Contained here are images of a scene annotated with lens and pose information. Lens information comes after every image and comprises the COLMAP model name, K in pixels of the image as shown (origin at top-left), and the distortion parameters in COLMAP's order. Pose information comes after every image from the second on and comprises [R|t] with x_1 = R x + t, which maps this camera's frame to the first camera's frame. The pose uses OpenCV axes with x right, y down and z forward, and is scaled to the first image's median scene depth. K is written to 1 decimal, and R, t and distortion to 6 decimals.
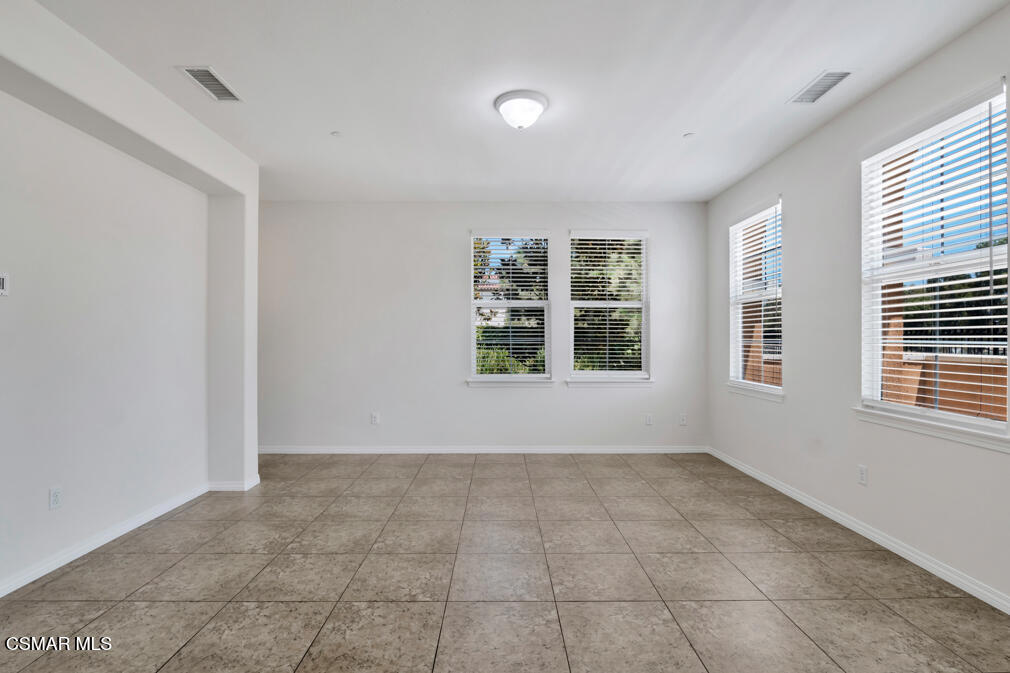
lens RADIAL K [[488.0, 0, 511.1], [0, 488.0, 338.7], [0, 0, 1]] dist [-0.001973, 0.000102]
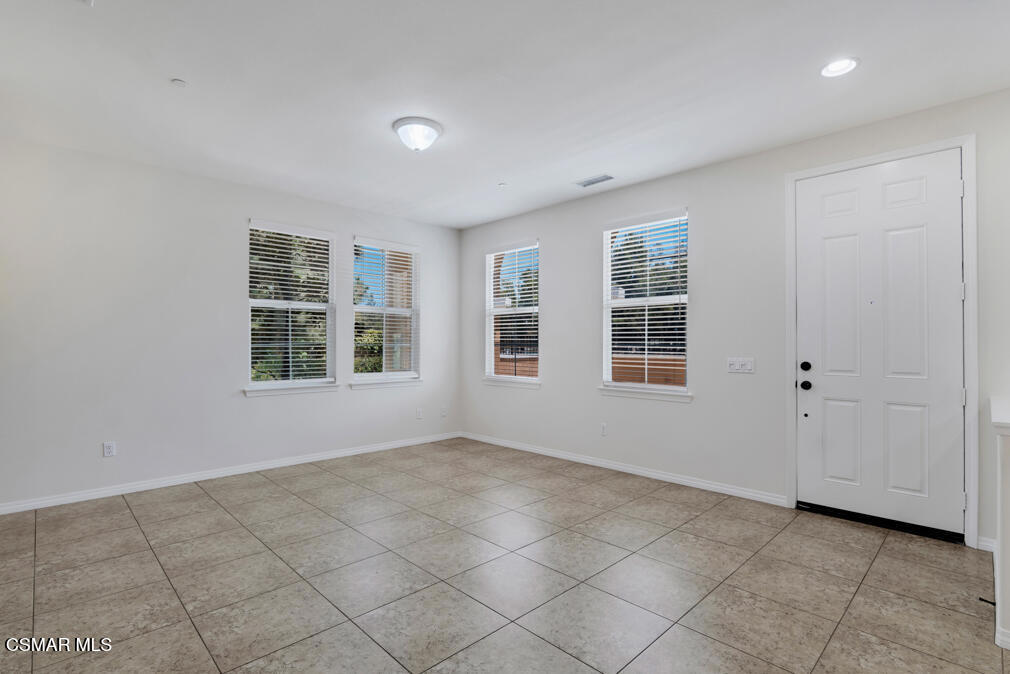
lens RADIAL K [[497.2, 0, 505.0], [0, 497.2, 337.0], [0, 0, 1]] dist [0.030997, -0.000068]
pose [[0.720228, 0.009896, 0.693667, -0.486933], [-0.004145, 0.999942, -0.009962, -0.001516], [-0.693725, 0.004299, 0.720227, 0.044475]]
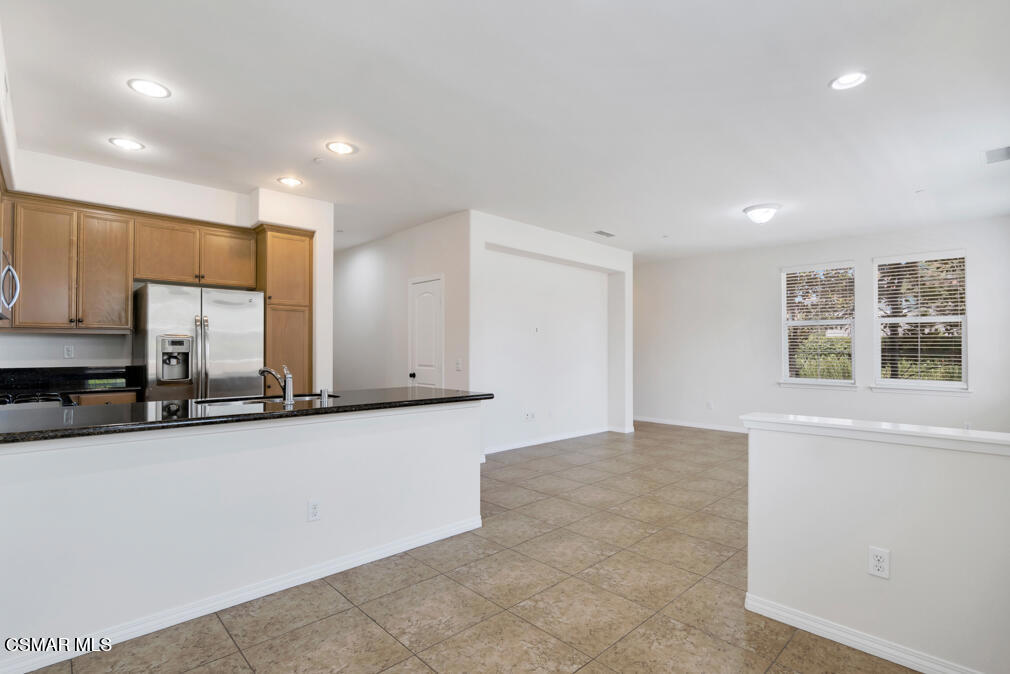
lens RADIAL K [[488.0, 0, 511.1], [0, 488.0, 339.2], [0, 0, 1]] dist [-0.001973, 0.000102]
pose [[0.692861, -0.013626, -0.720943, 0.470991], [-0.002233, 0.999776, -0.021043, -0.000654], [0.721068, 0.016190, 0.692675, -0.569913]]
